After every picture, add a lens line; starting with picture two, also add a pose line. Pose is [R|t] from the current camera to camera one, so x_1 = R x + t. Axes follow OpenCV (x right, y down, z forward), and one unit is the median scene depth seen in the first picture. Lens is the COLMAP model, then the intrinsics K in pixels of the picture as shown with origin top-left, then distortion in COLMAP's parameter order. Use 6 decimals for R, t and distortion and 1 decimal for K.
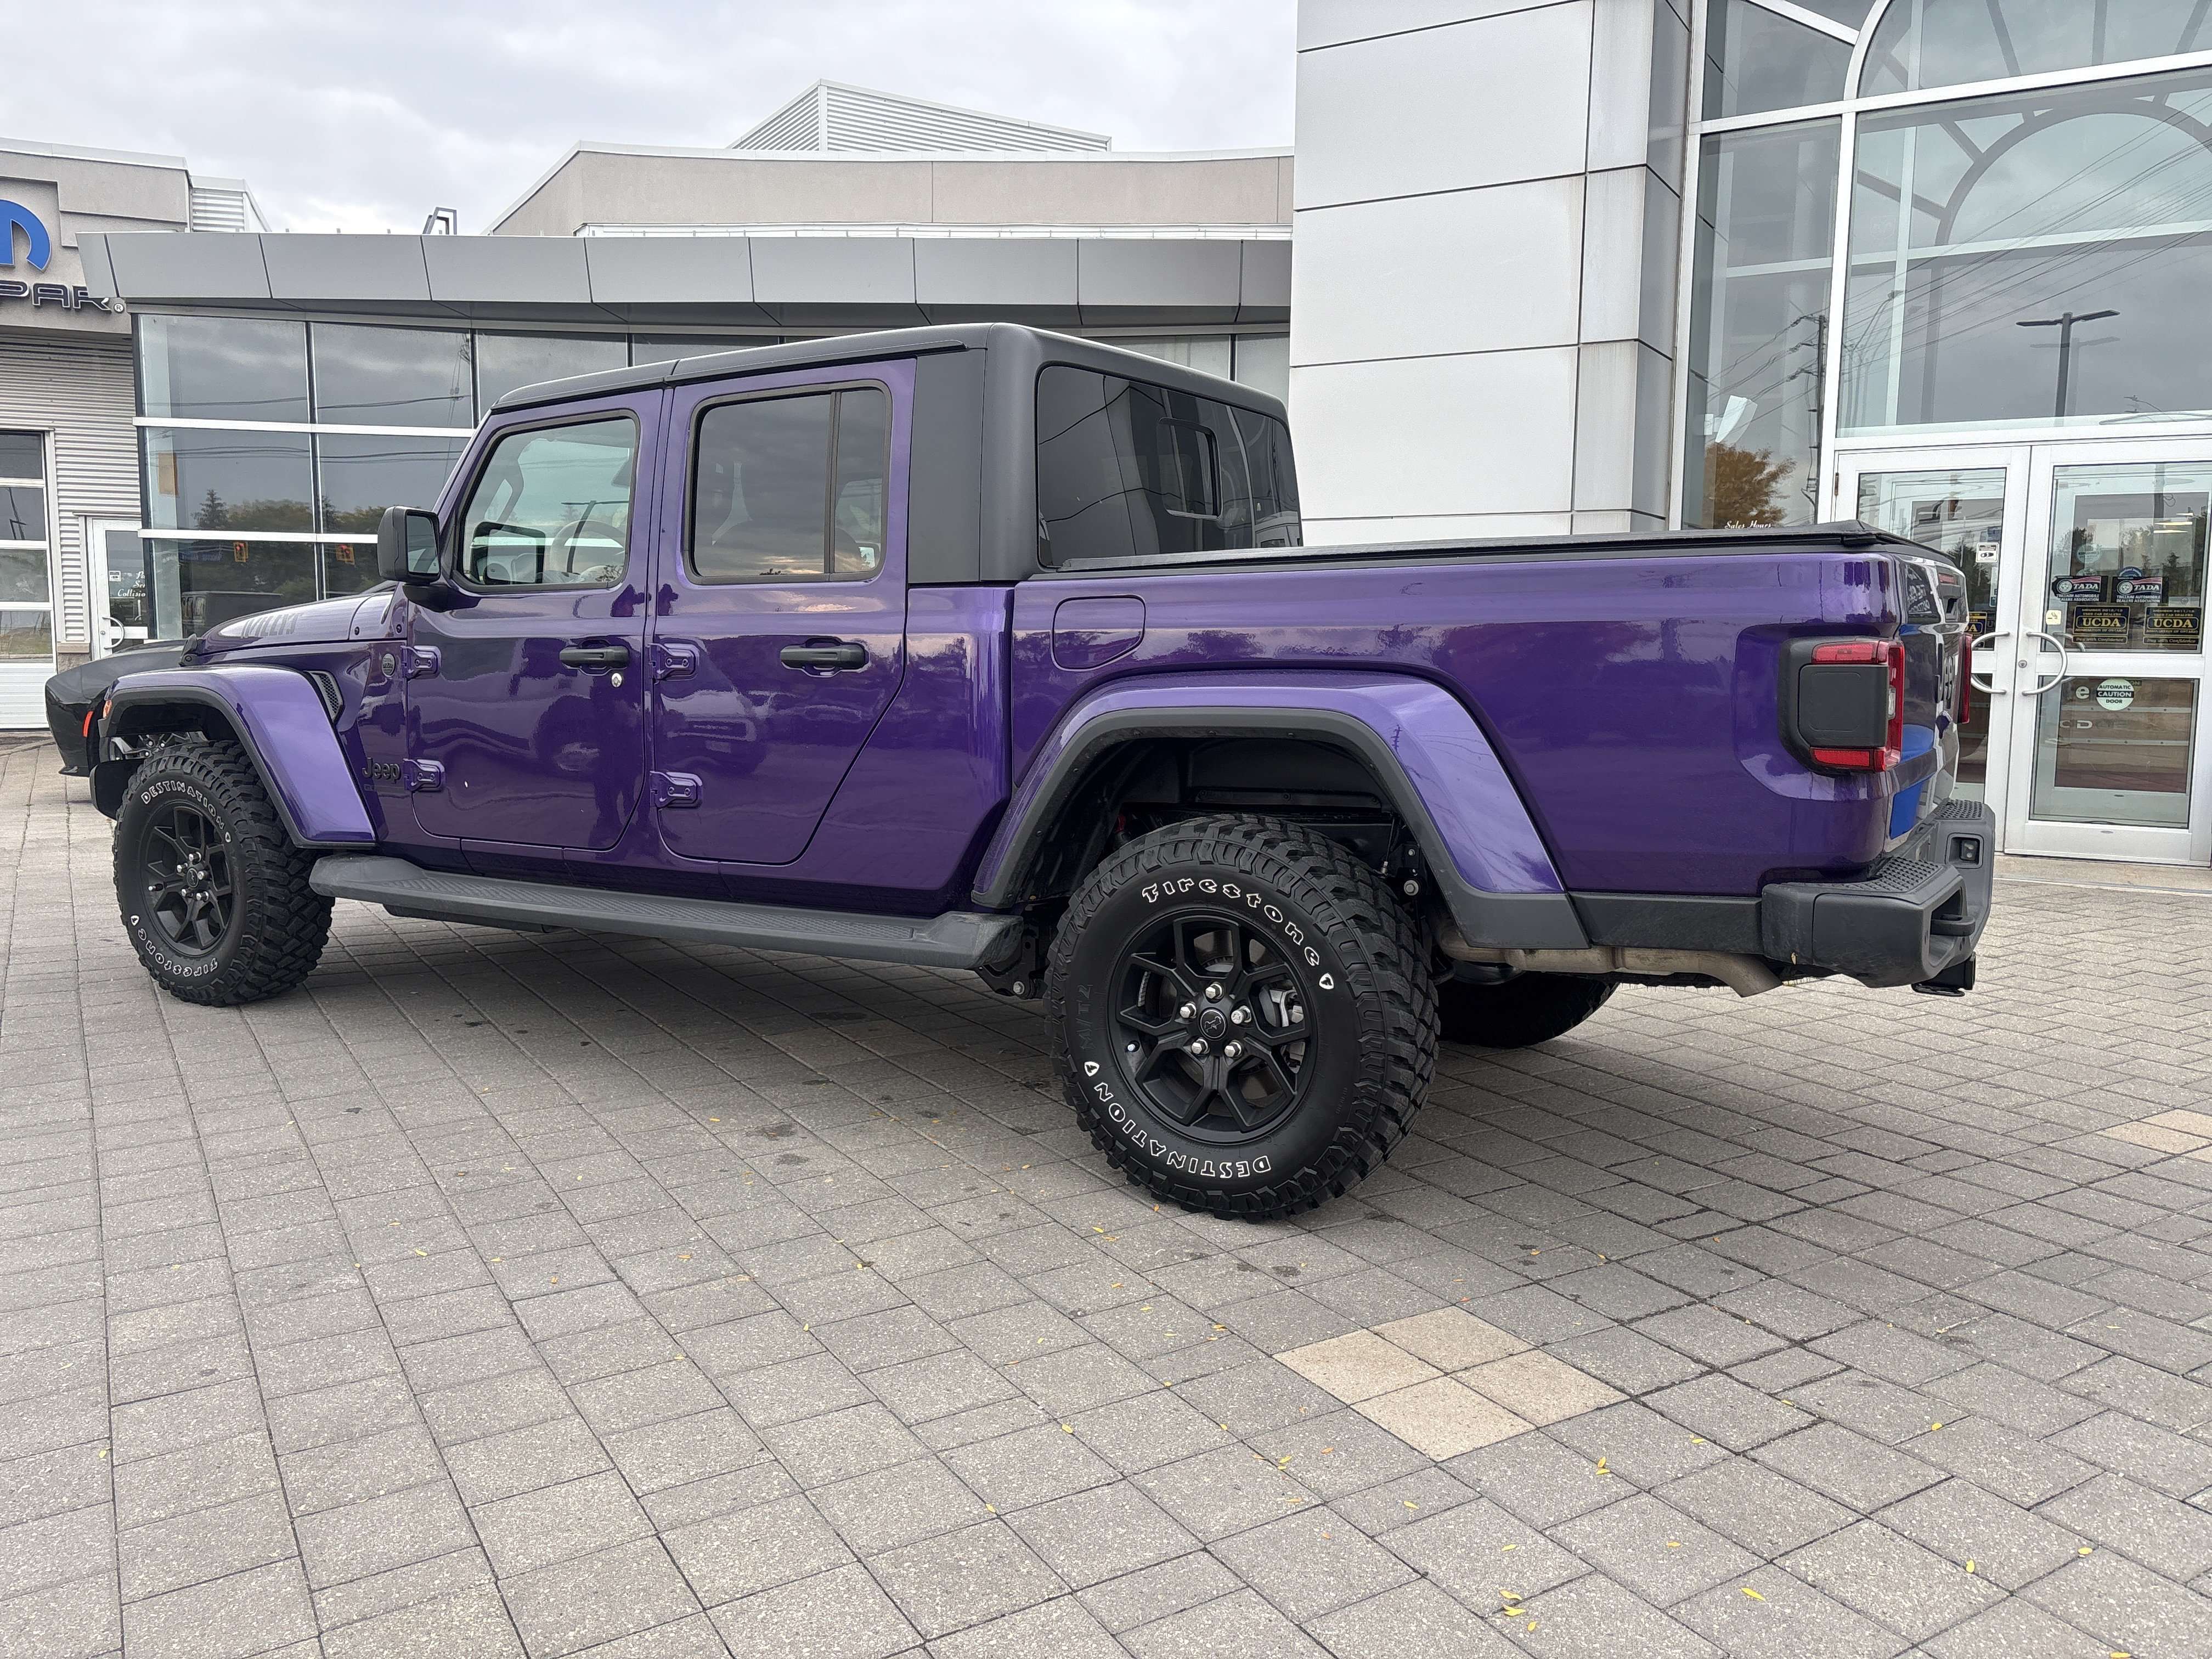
lens RADIAL K [[1679.5, 0, 1092.6], [0, 1679.5, 835.0], [0, 0, 1]] dist [0.016562, -0.008676]
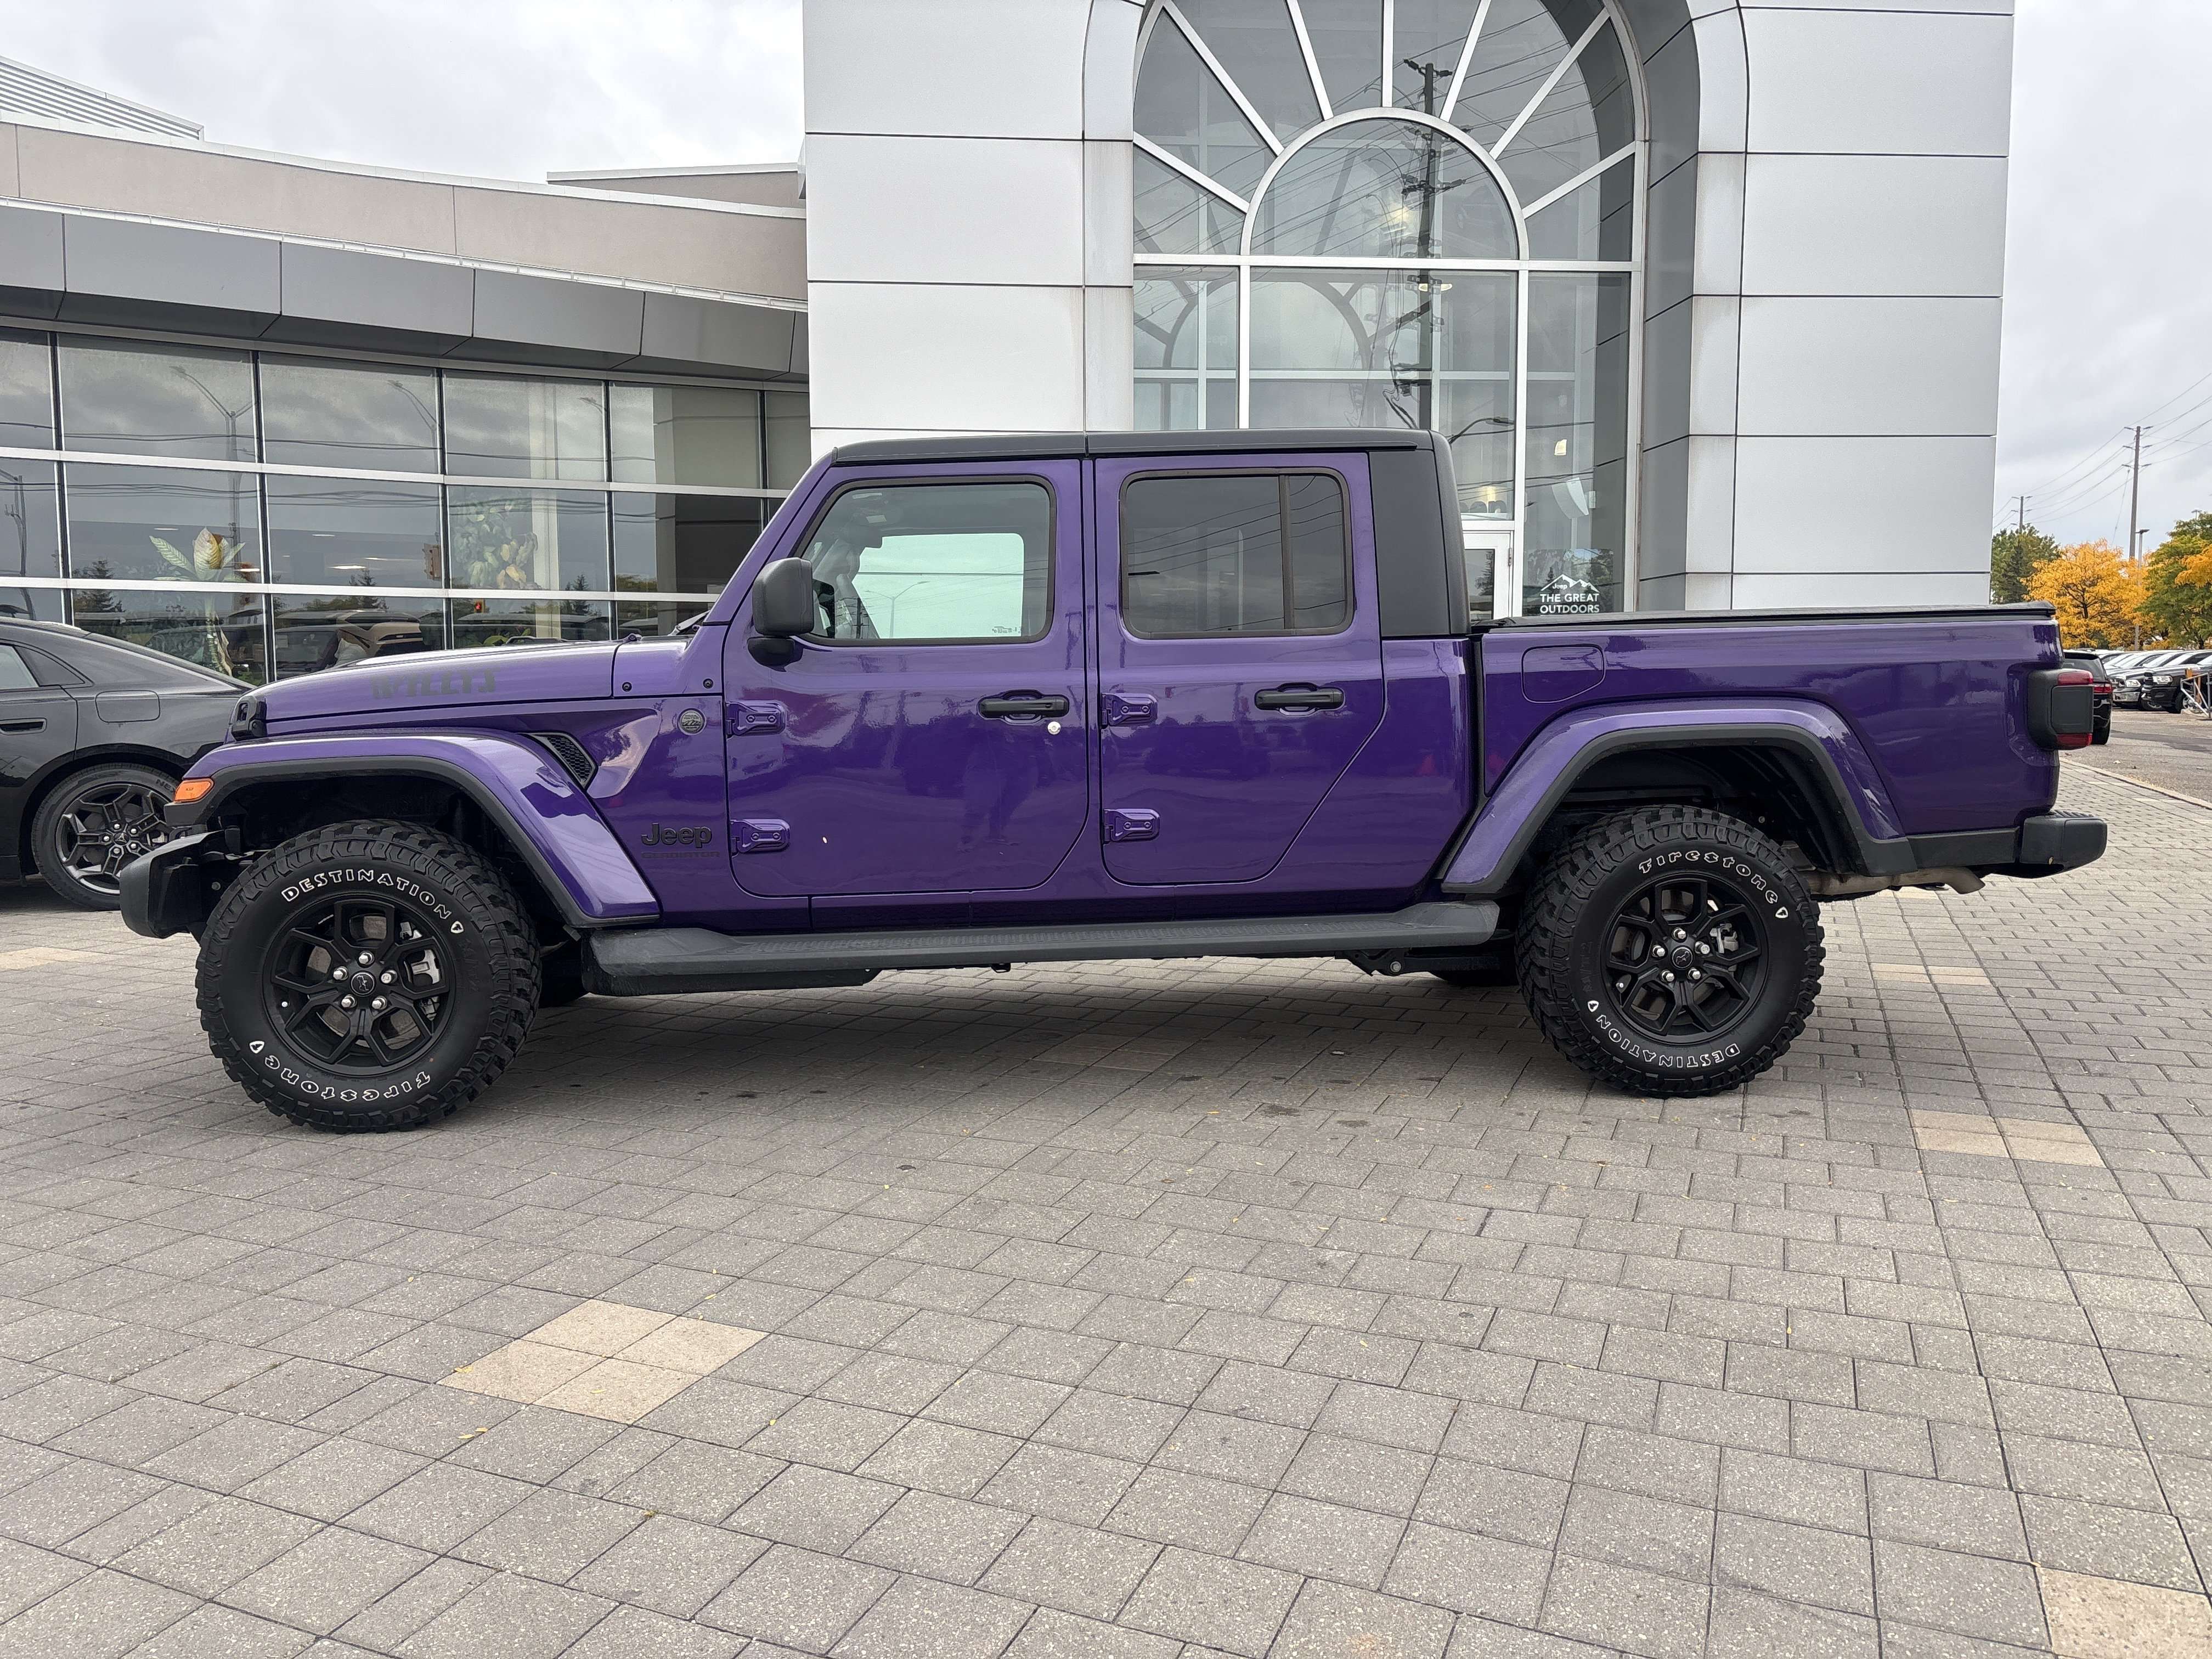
lens RADIAL K [[1731.5, 0, 1026.0], [0, 1731.5, 822.2], [0, 0, 1]] dist [0.018543, -0.008817]
pose [[0.810643, -0.061131, 0.582341, -1.056889], [0.082040, 0.996583, -0.009586, -0.025108], [-0.579766, 0.055546, 0.812888, 0.131150]]
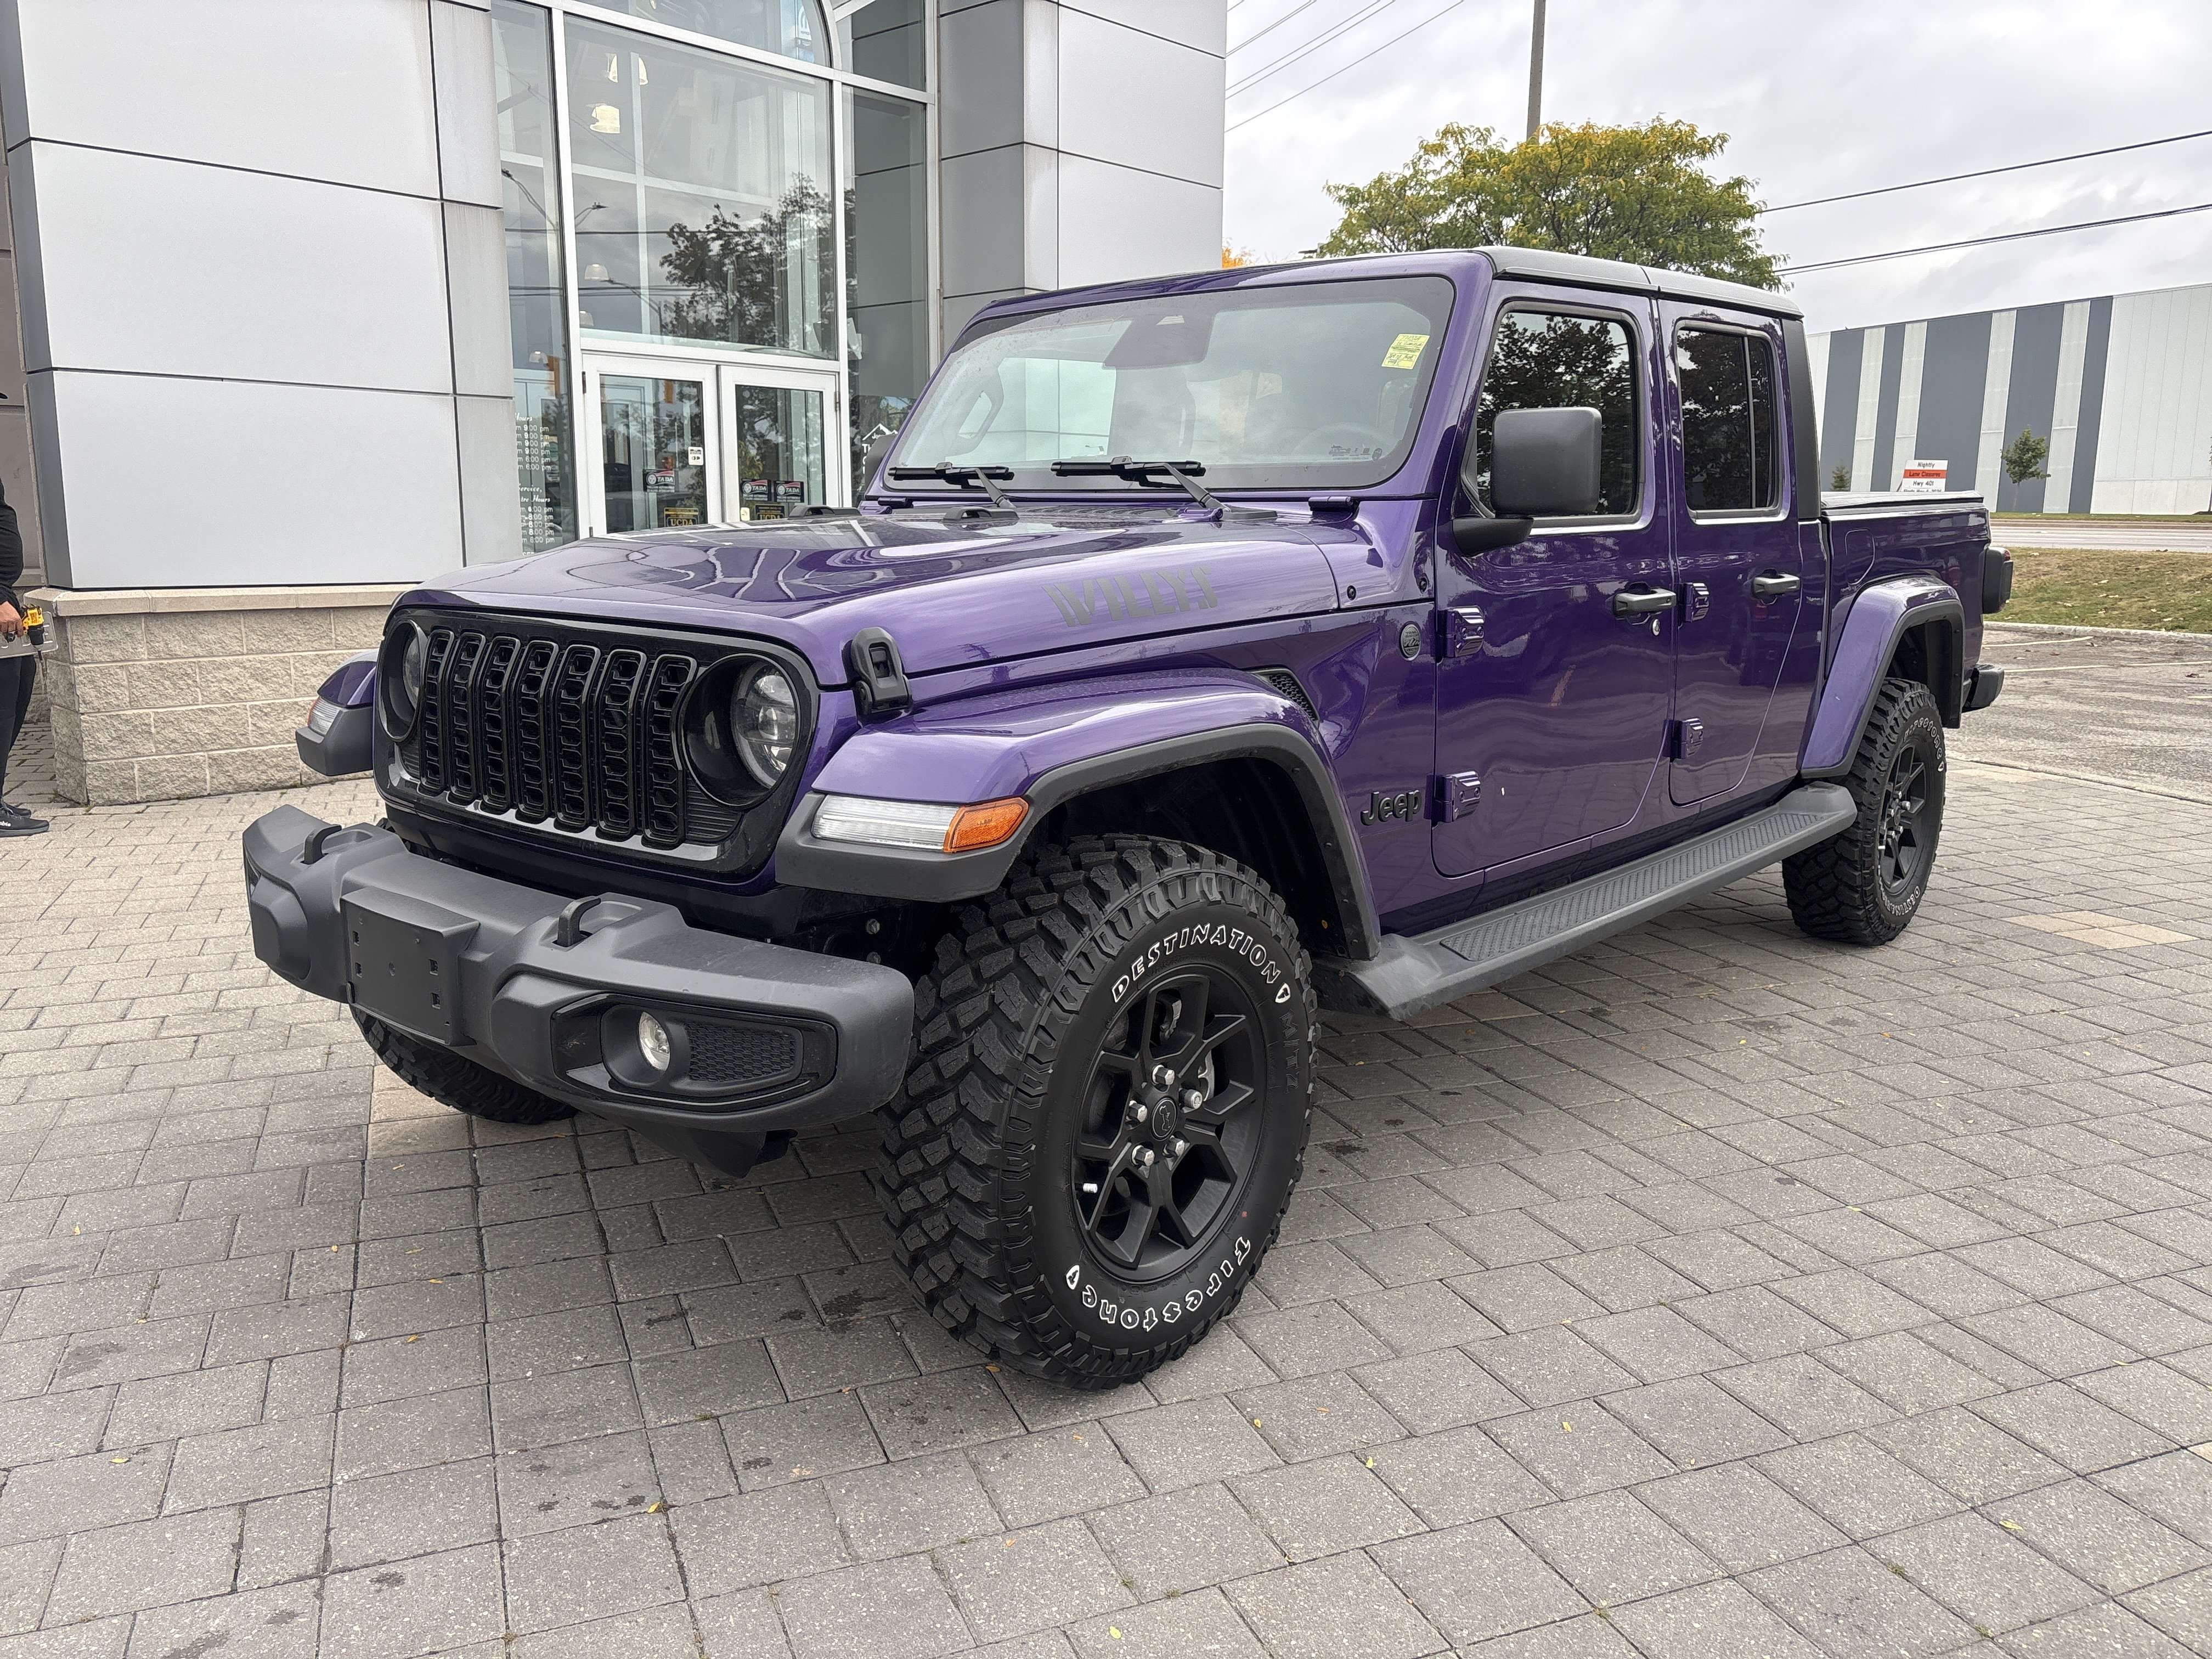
lens RADIAL K [[1784.5, 0, 1052.5], [0, 1784.5, 837.3], [0, 0, 1]] dist [0.023931, -0.008598]
pose [[0.157797, -0.185518, 0.969888, -1.418024], [0.121849, 0.978345, 0.167312, -0.199639], [-0.979925, 0.091778, 0.176985, 1.293881]]
